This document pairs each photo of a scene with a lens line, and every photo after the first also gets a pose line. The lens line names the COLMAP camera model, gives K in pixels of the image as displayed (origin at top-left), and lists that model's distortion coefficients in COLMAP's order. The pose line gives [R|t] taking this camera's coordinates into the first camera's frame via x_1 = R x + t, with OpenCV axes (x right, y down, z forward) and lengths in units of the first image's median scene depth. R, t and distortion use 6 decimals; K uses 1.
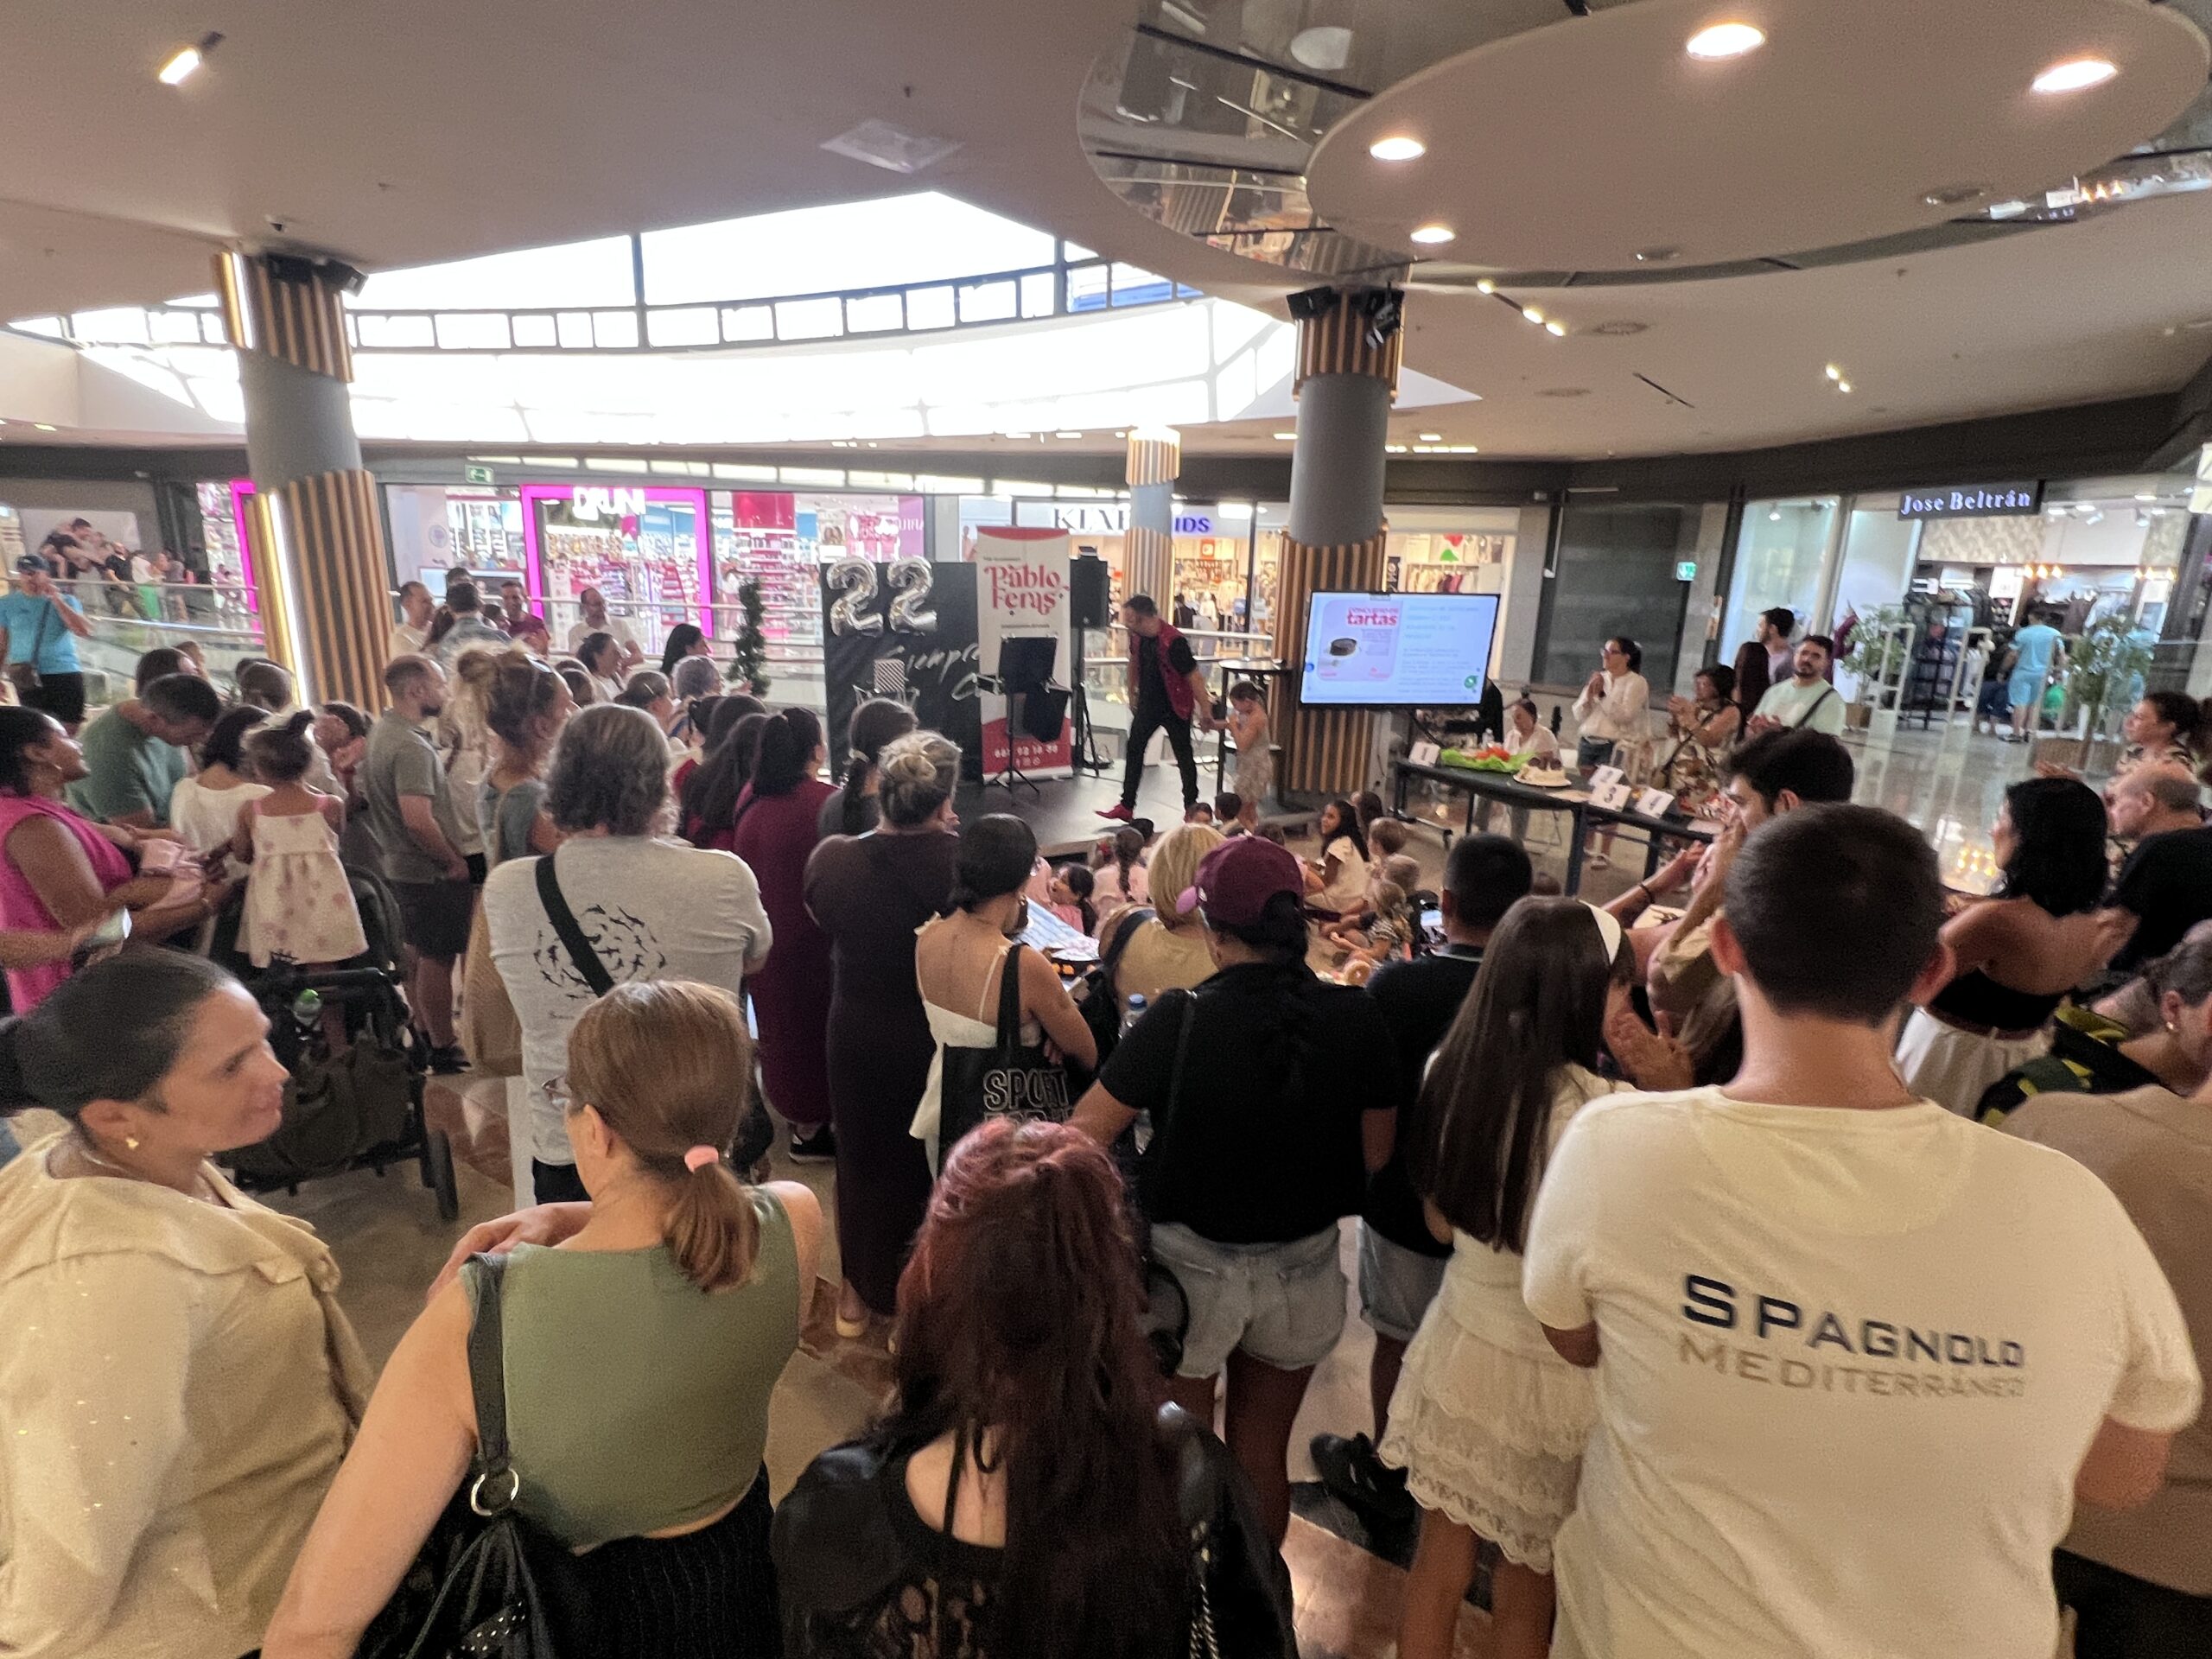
lens RADIAL K [[1088.7, 0, 1102.7], [0, 1088.7, 836.2], [0, 0, 1]] dist [-0.008214, 0.003701]
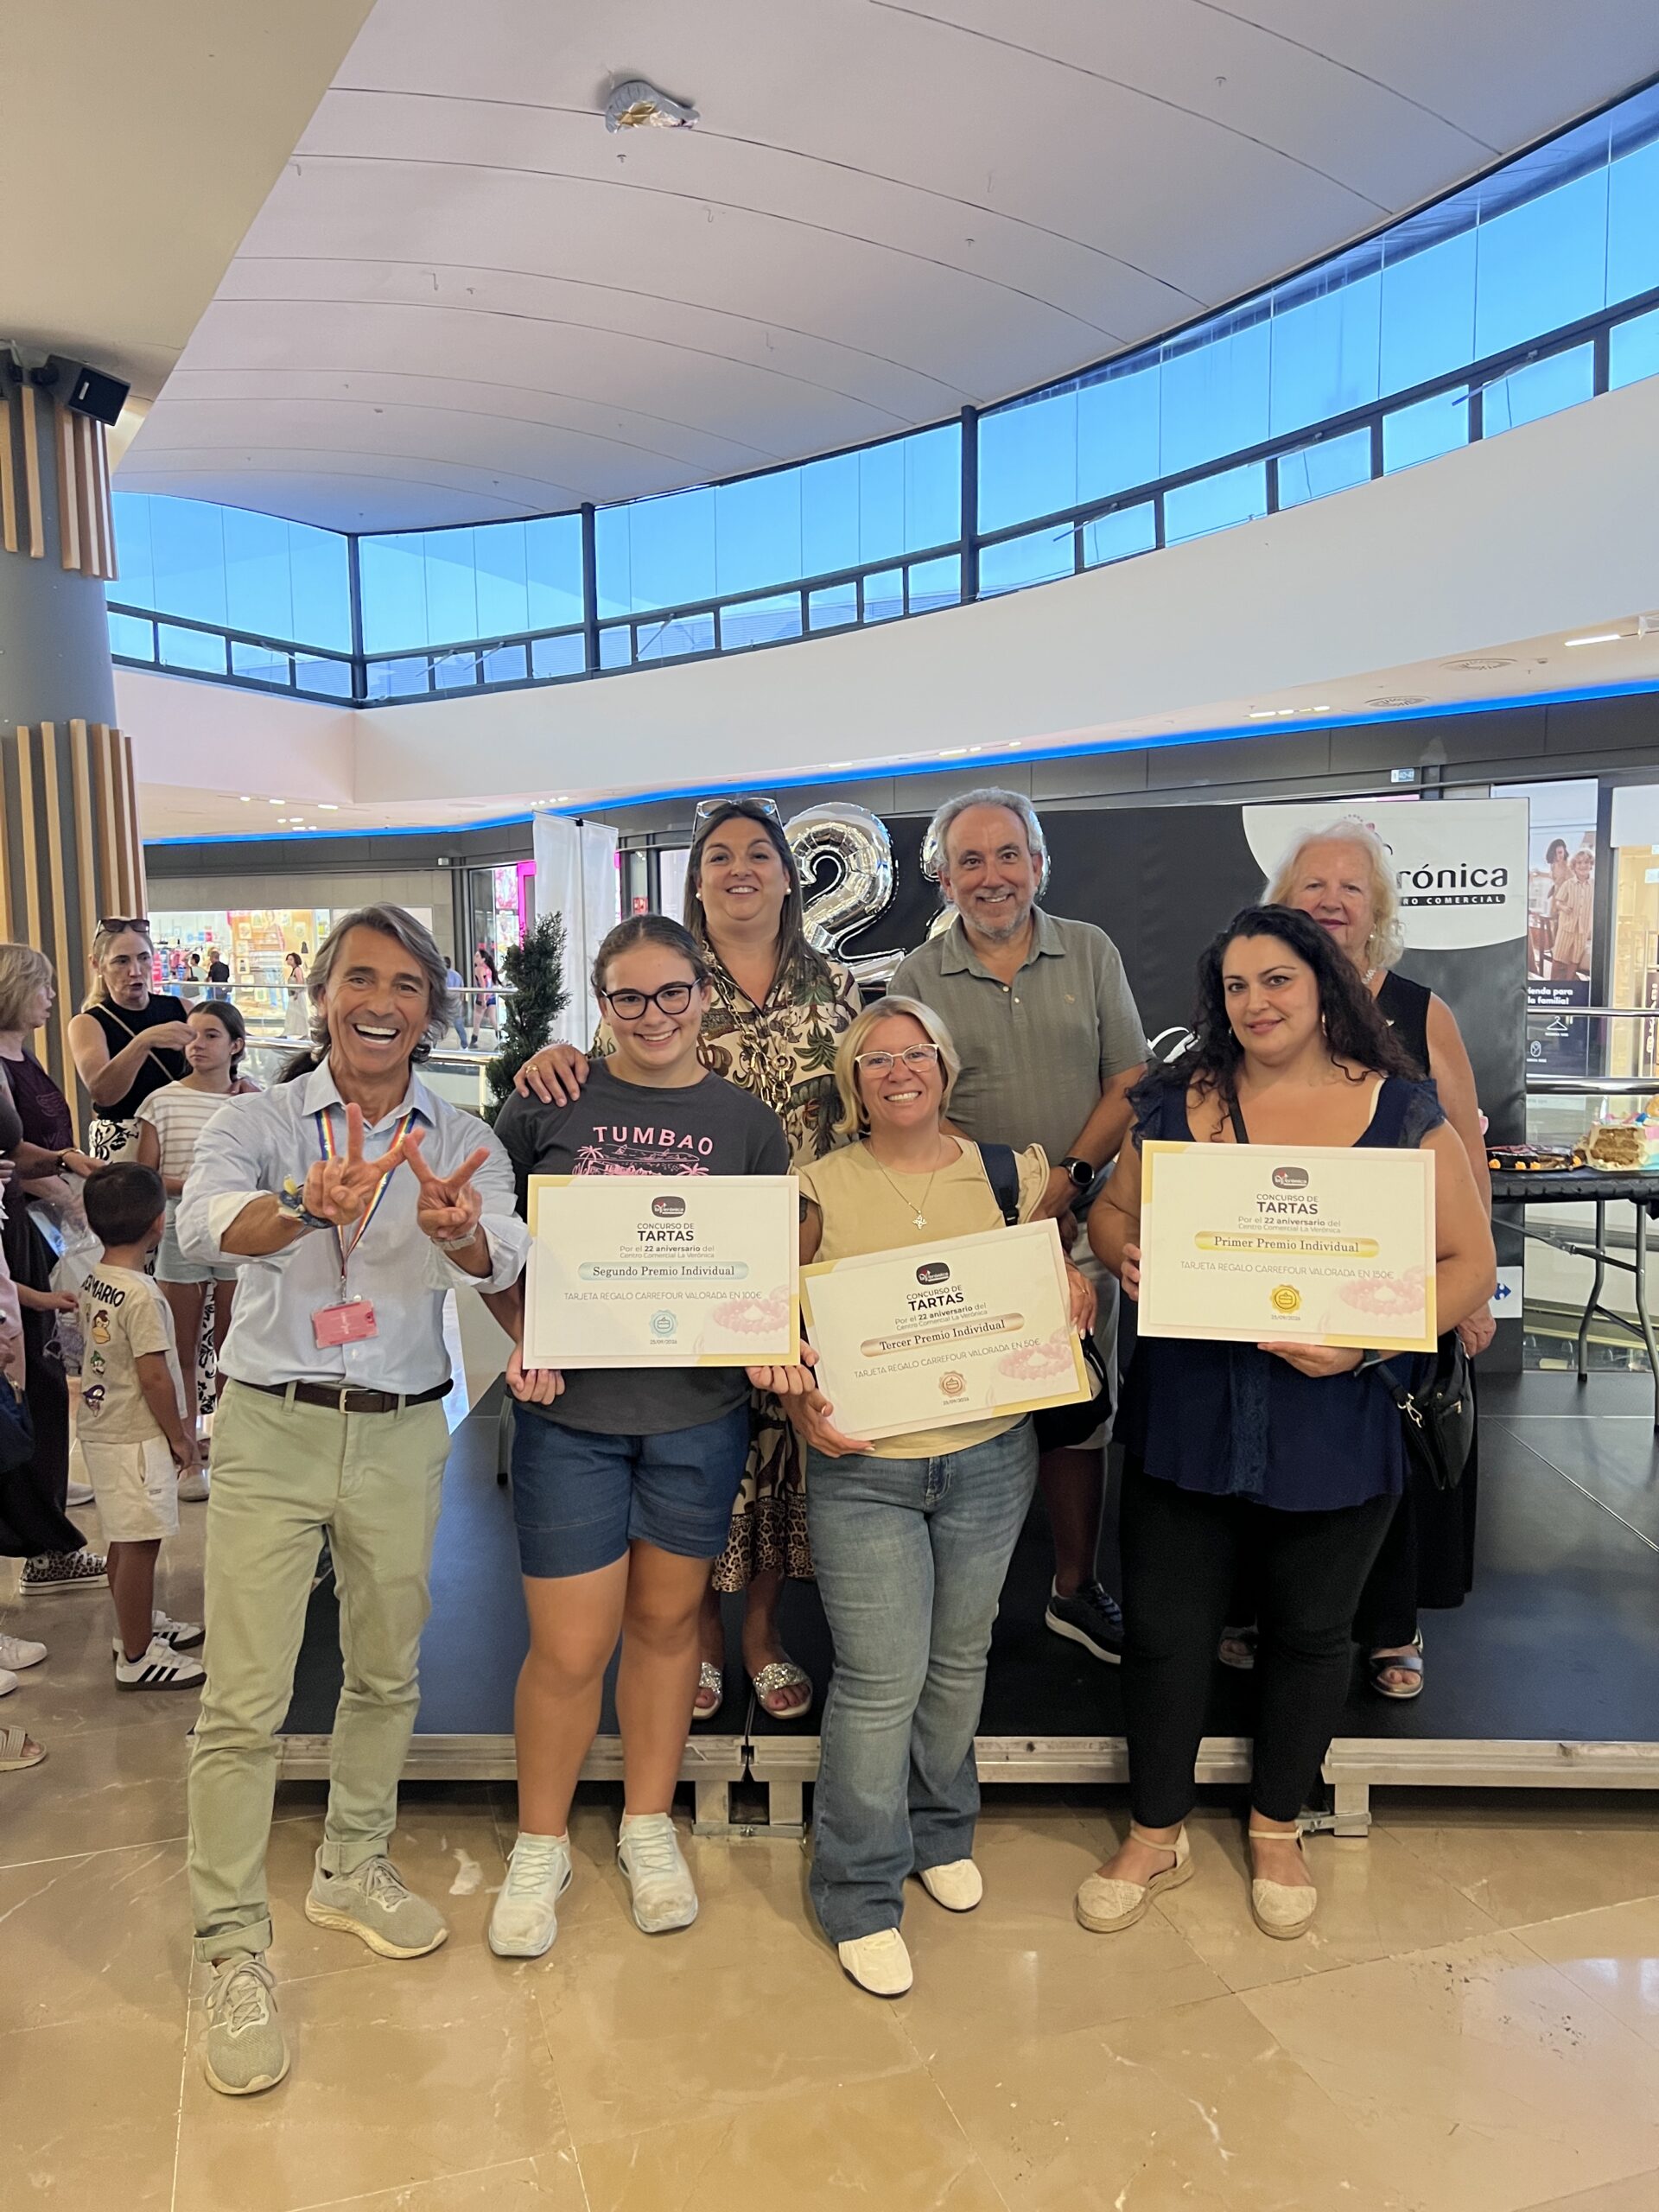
lens RADIAL K [[1657.2, 0, 837.3], [0, 1657.2, 1109.0], [0, 0, 1]] dist [0.037571, -0.041404]
pose [[0.841174, 0.014746, -0.540564, 0.050494], [-0.100691, 0.986417, -0.129778, -0.036633], [0.531308, 0.163595, 0.831233, 0.269426]]
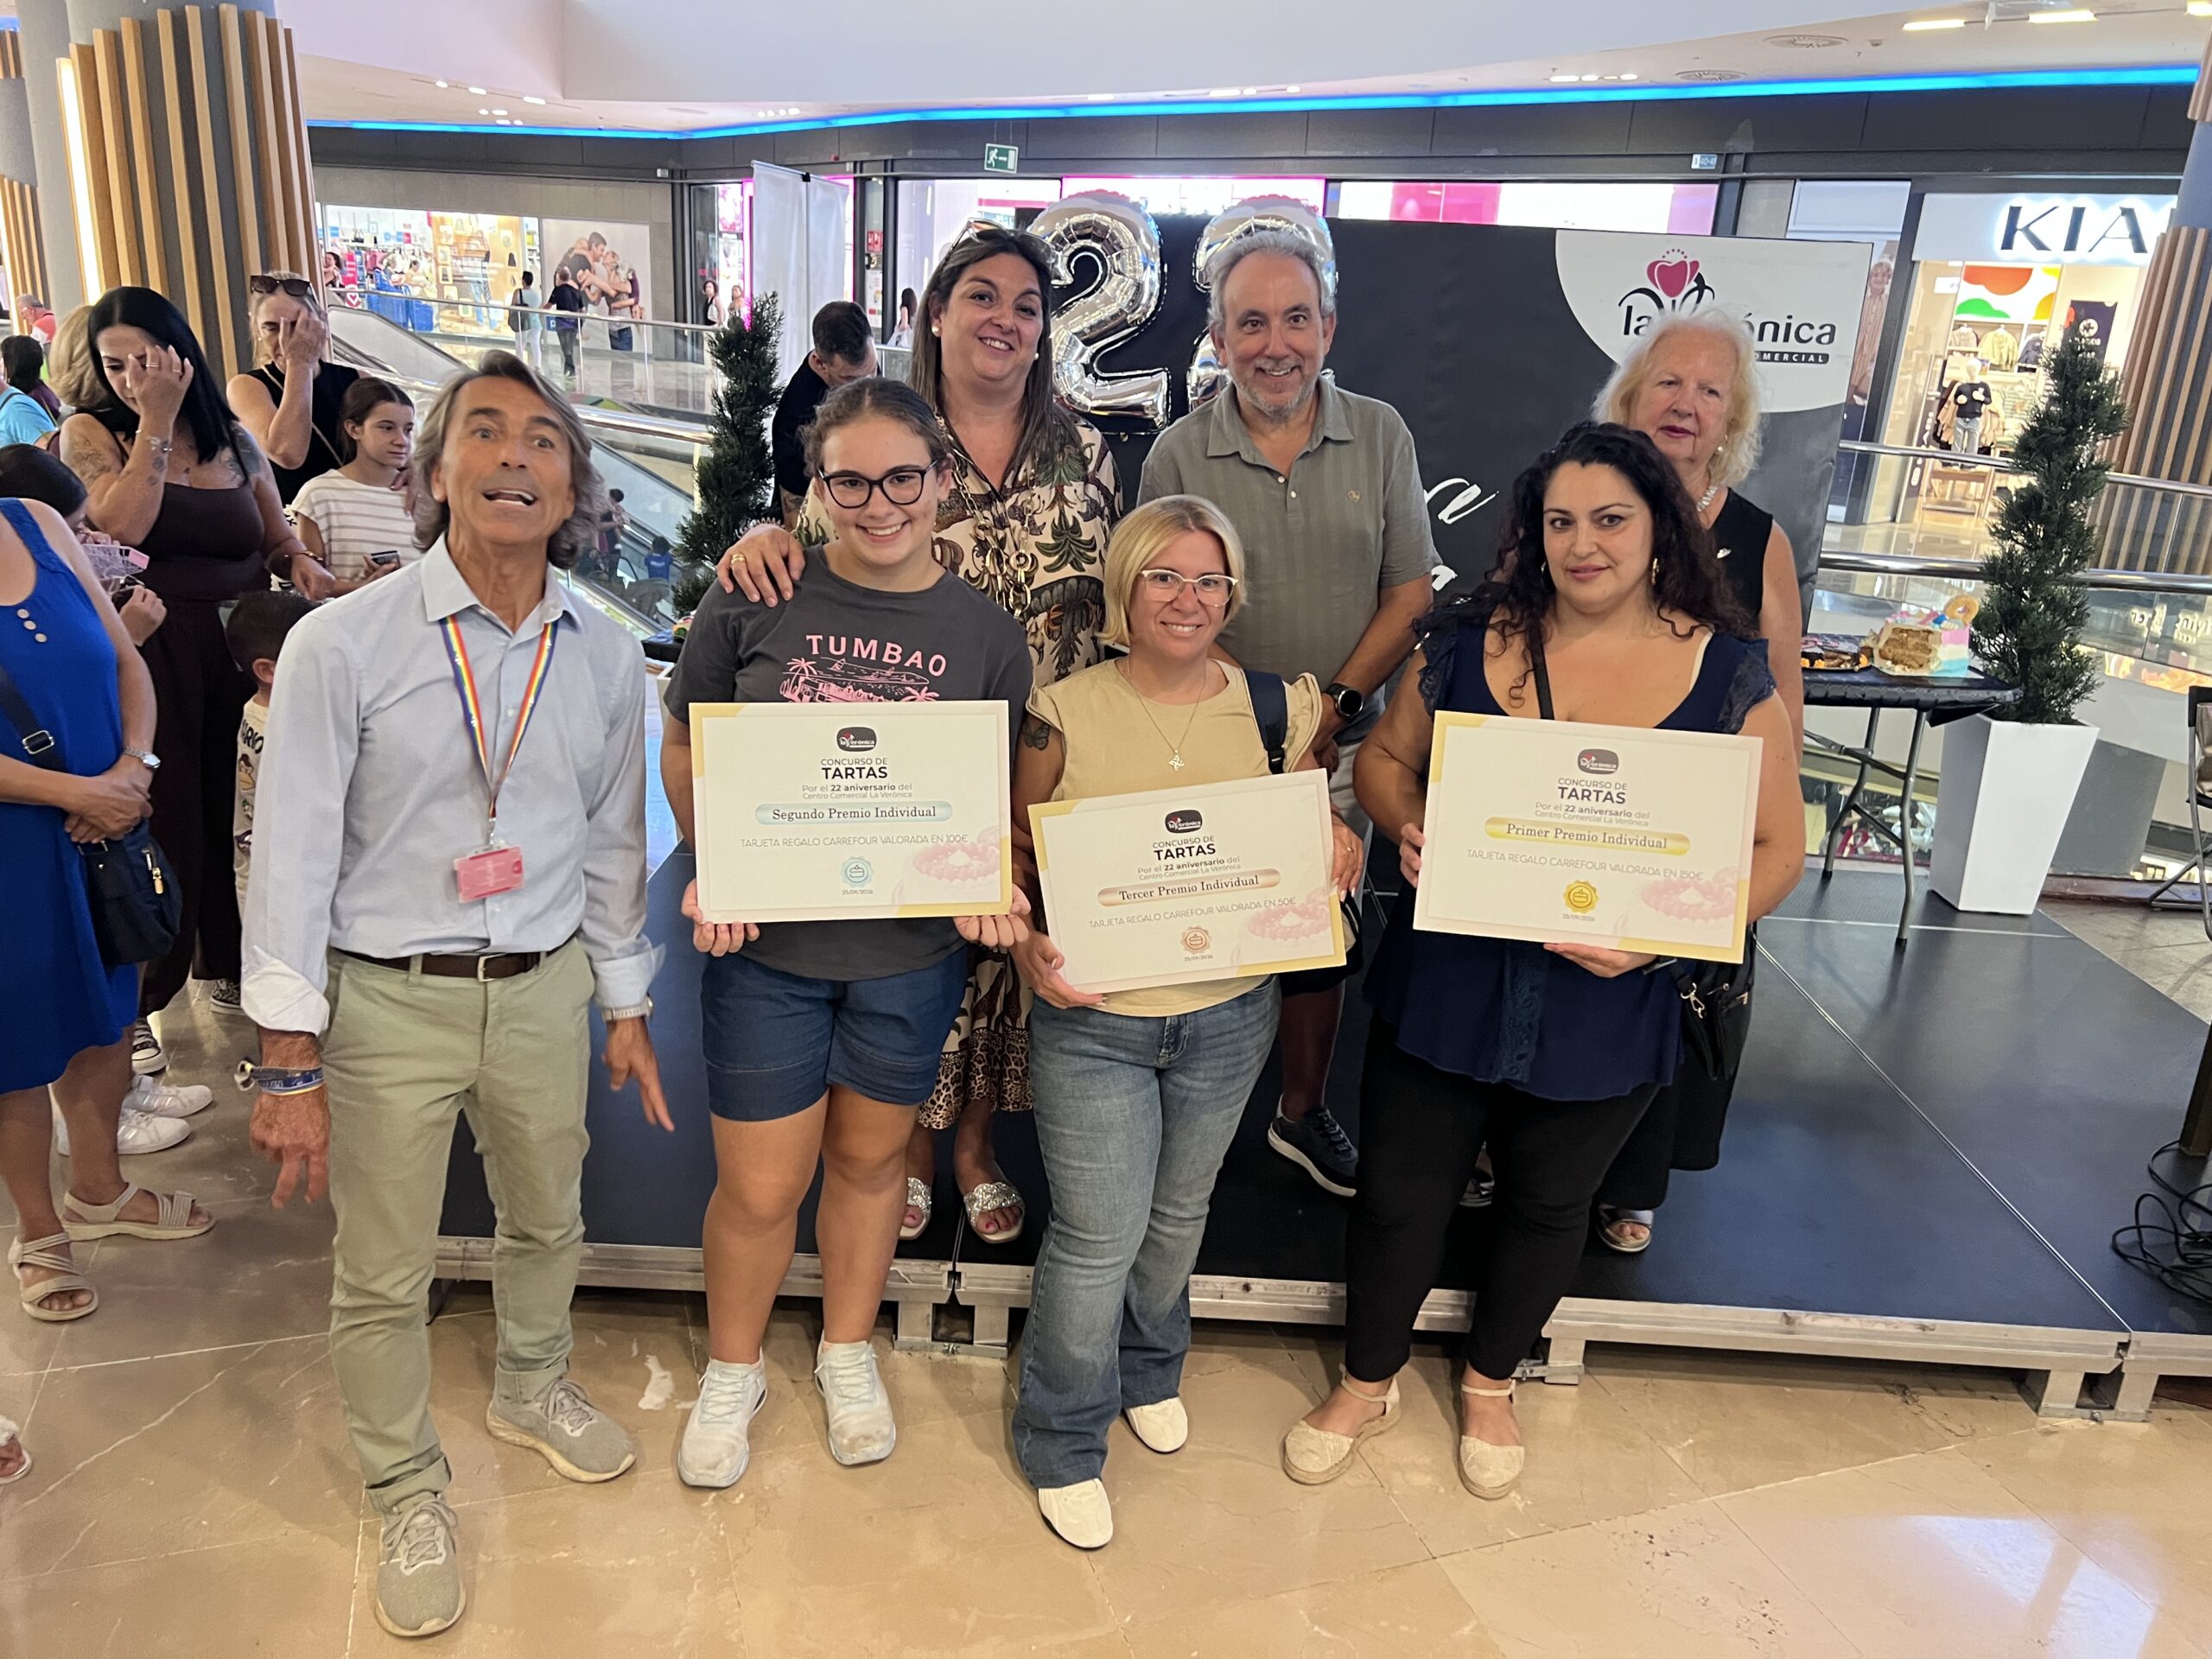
lens RADIAL K [[1657.2, 0, 1121.5], [0, 1657.2, 843.1], [0, 0, 1]] dist [0.037571, -0.041404]
pose [[0.853514, 0.183107, -0.487838, 0.037342], [-0.162455, 0.983069, 0.084759, -0.051996], [0.495098, 0.006909, 0.868810, 0.283041]]
